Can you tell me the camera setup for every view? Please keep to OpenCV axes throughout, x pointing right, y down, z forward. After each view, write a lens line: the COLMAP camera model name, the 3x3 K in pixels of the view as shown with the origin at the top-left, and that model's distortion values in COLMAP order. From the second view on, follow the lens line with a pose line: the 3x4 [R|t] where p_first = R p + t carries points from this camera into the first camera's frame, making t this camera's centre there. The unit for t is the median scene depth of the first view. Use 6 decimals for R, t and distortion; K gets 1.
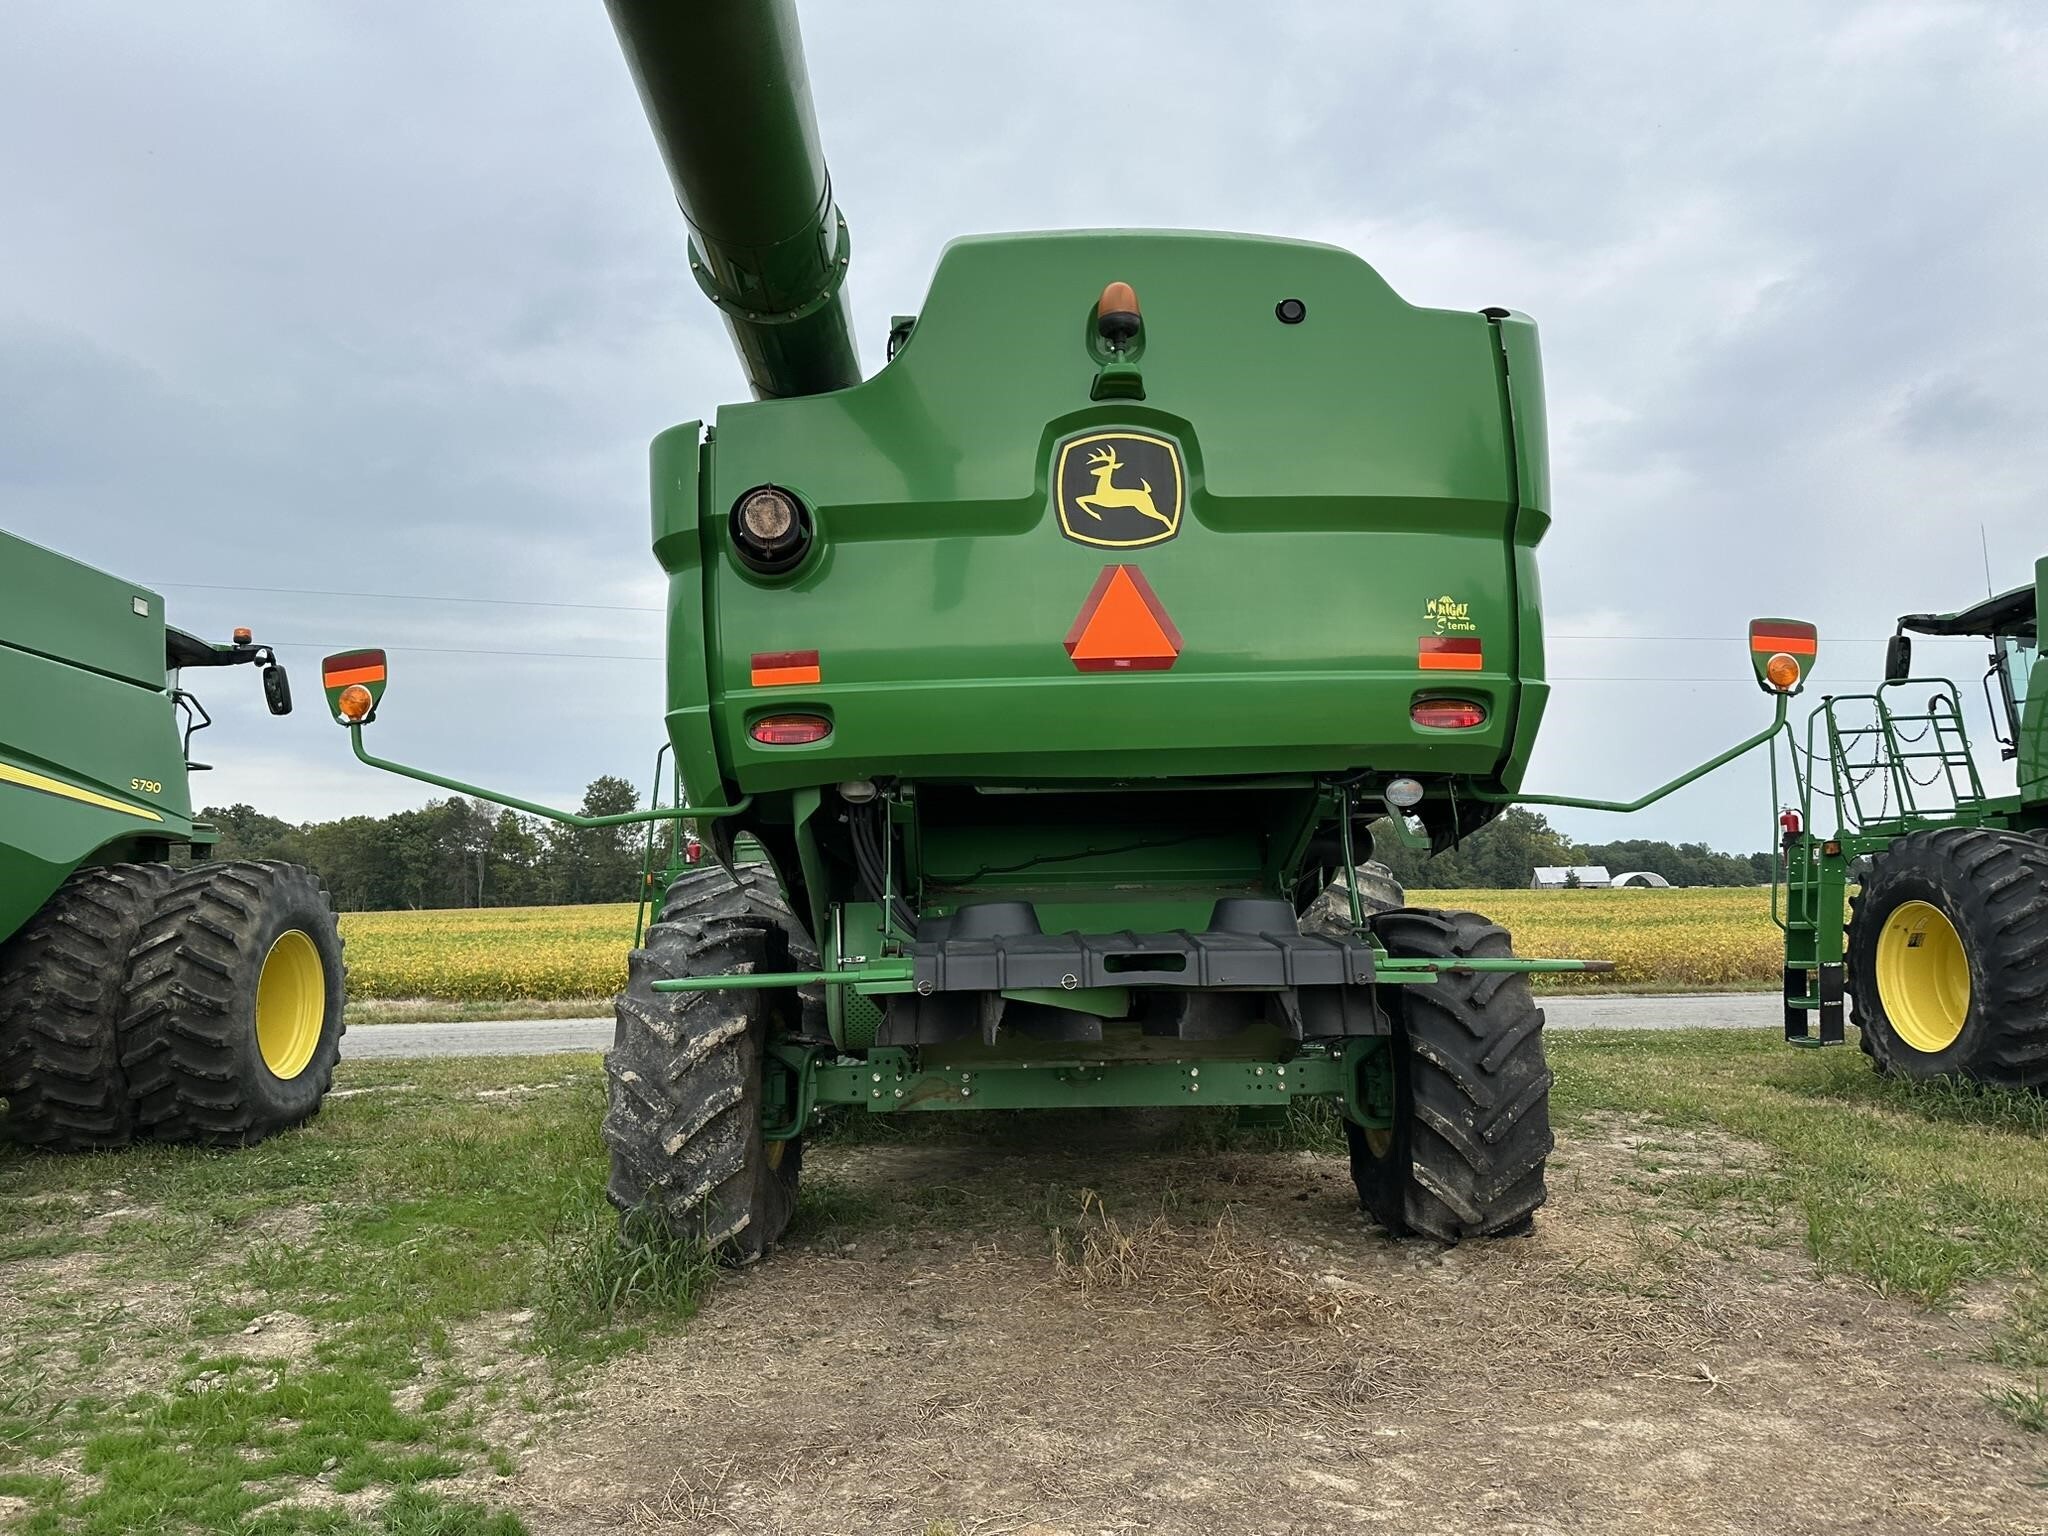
lens RADIAL K [[1450.8, 0, 1037.2], [0, 1450.8, 769.7], [0, 0, 1]] dist [0.061087, -0.080284]
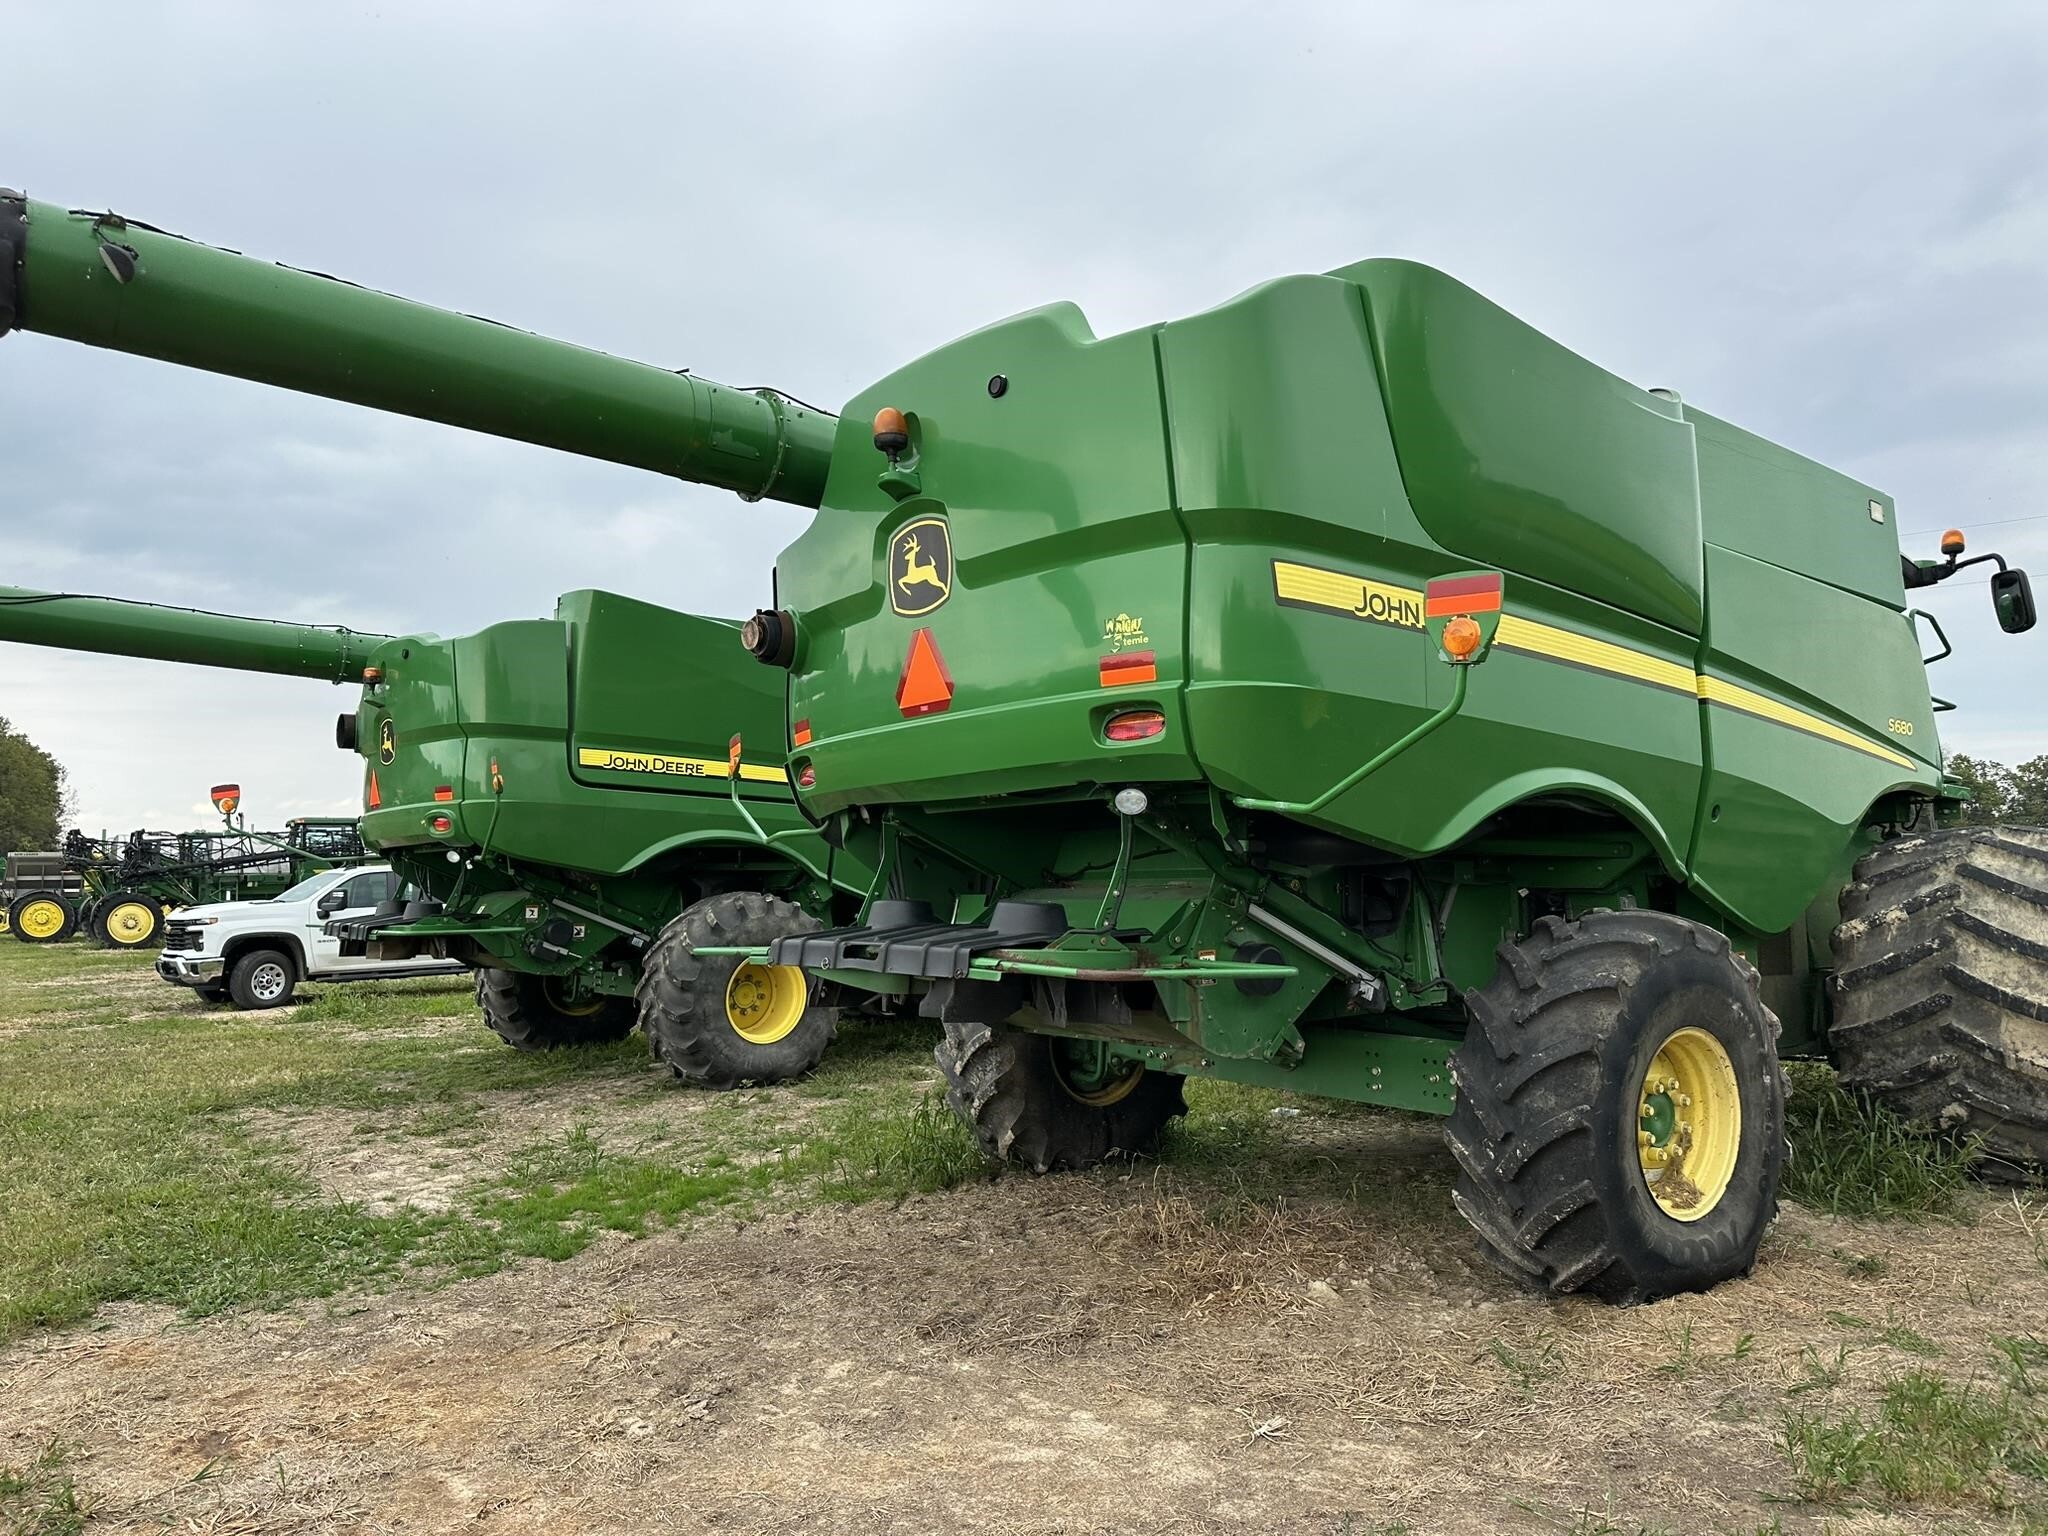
lens RADIAL K [[1441.2, 0, 1040.3], [0, 1441.2, 751.4], [0, 0, 1]] dist [0.075620, -0.083565]
pose [[0.596281, -0.059220, -0.800588, 1.053876], [0.073969, 0.997086, -0.018662, -0.006163], [0.799361, -0.048091, 0.598924, 0.327821]]
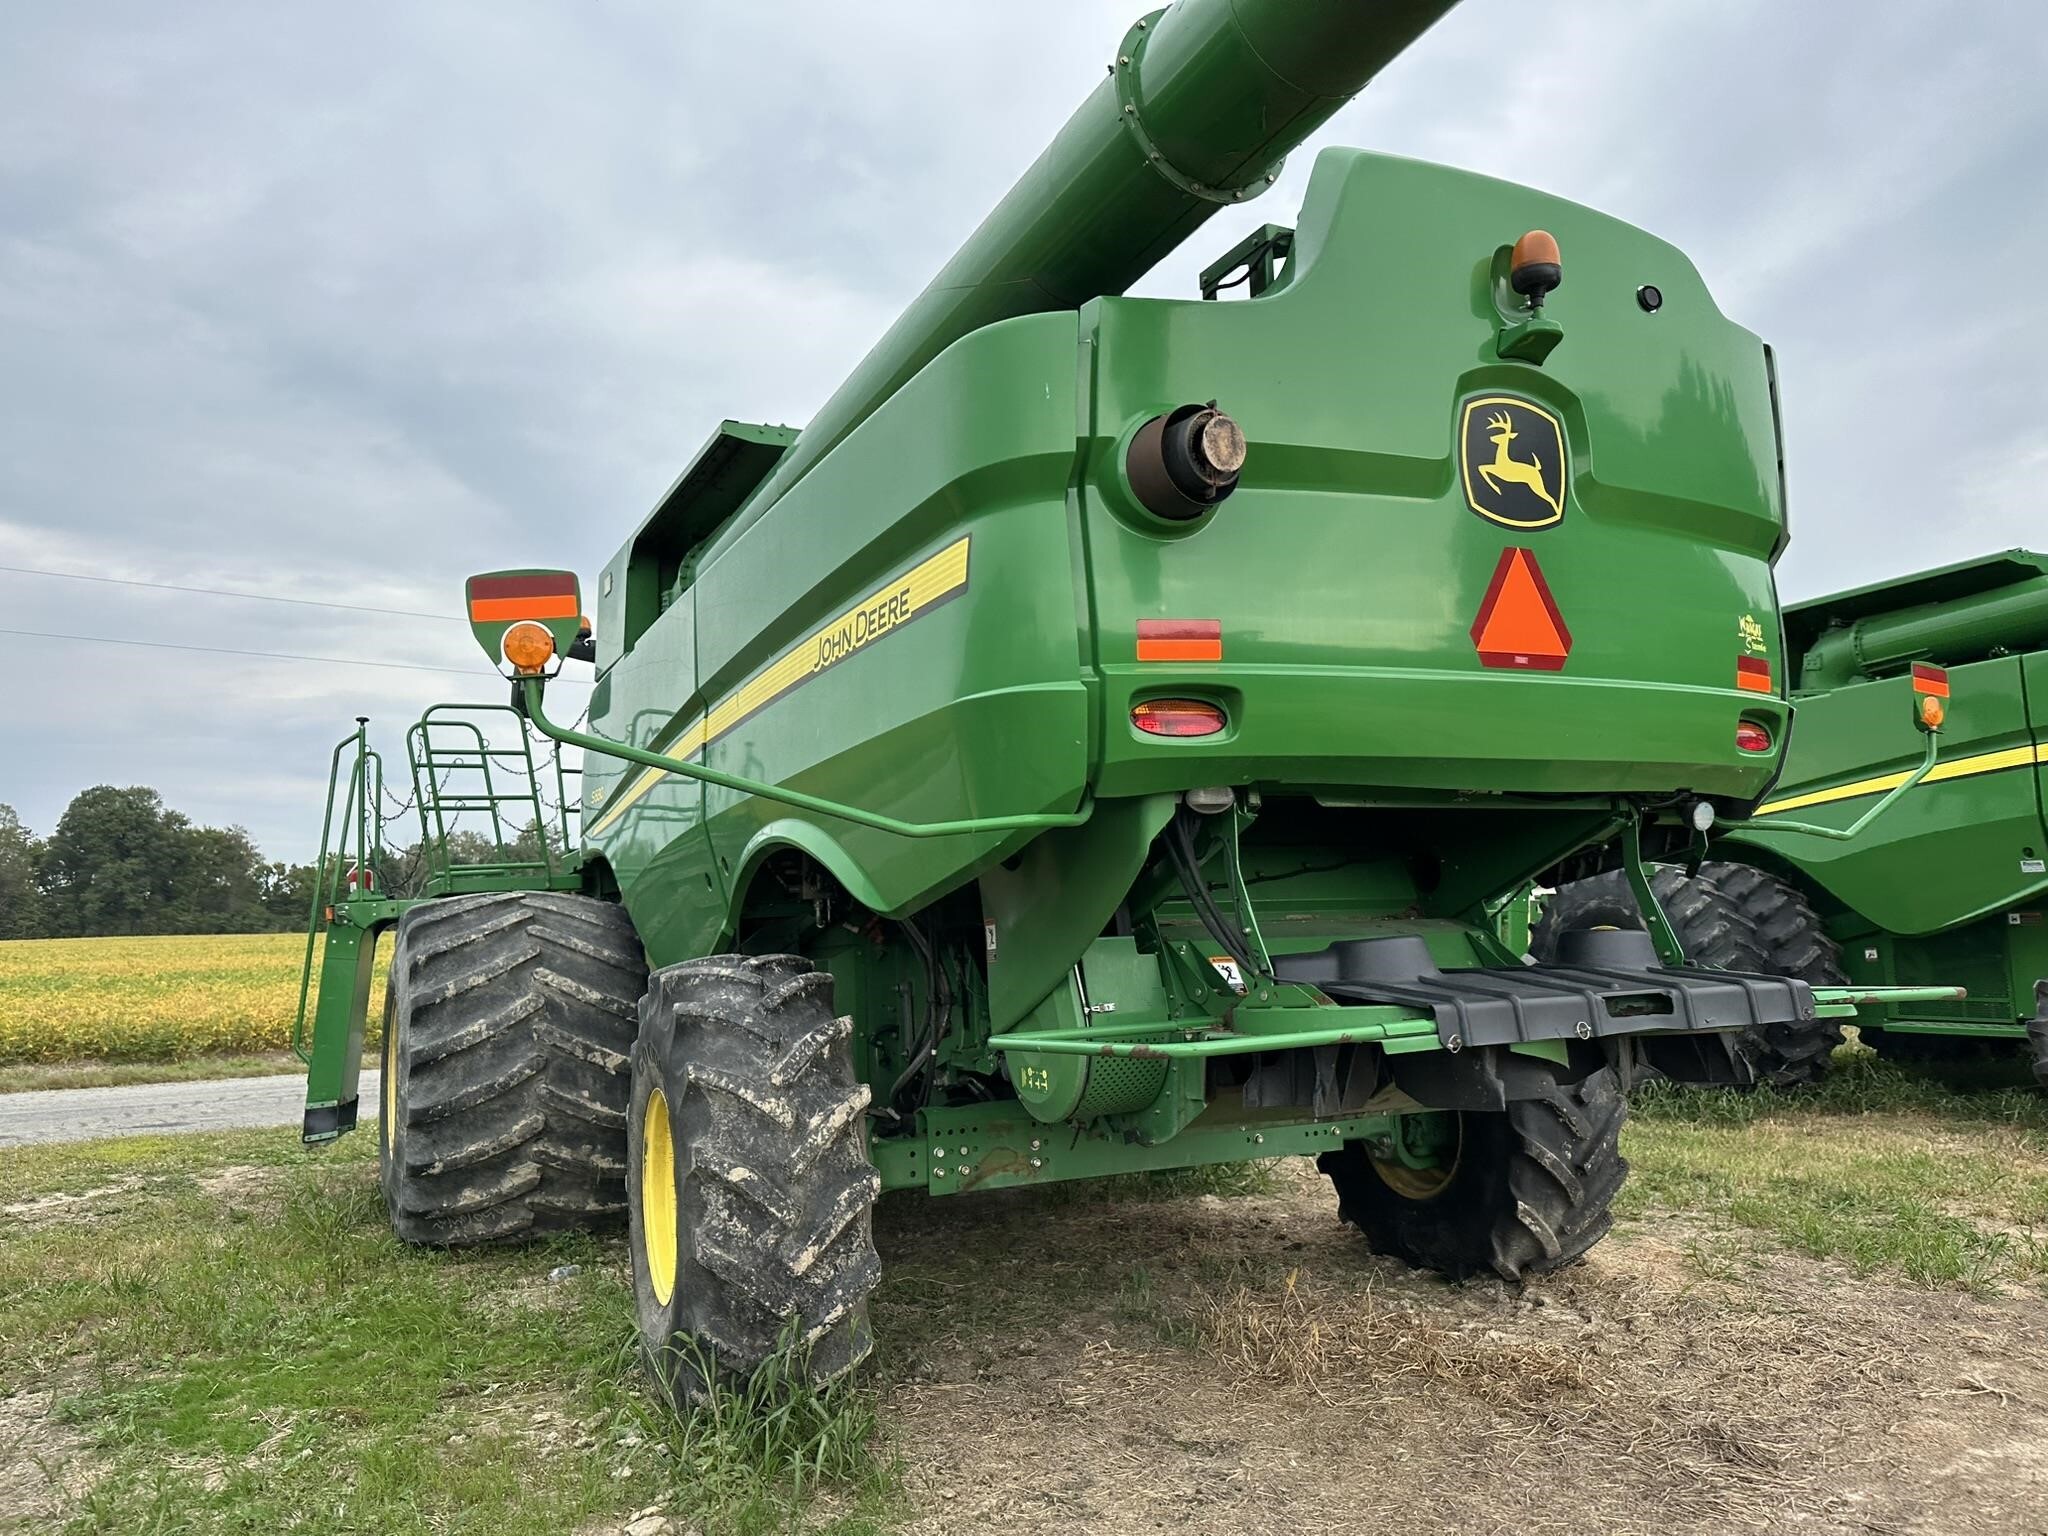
lens RADIAL K [[1450.8, 0, 1020.6], [0, 1450.8, 769.6], [0, 0, 1]] dist [0.061087, -0.080284]
pose [[0.915483, 0.034430, 0.400881, -0.543936], [-0.025641, 0.999299, -0.027270, 0.023206], [-0.401539, 0.014686, 0.915724, 0.304512]]
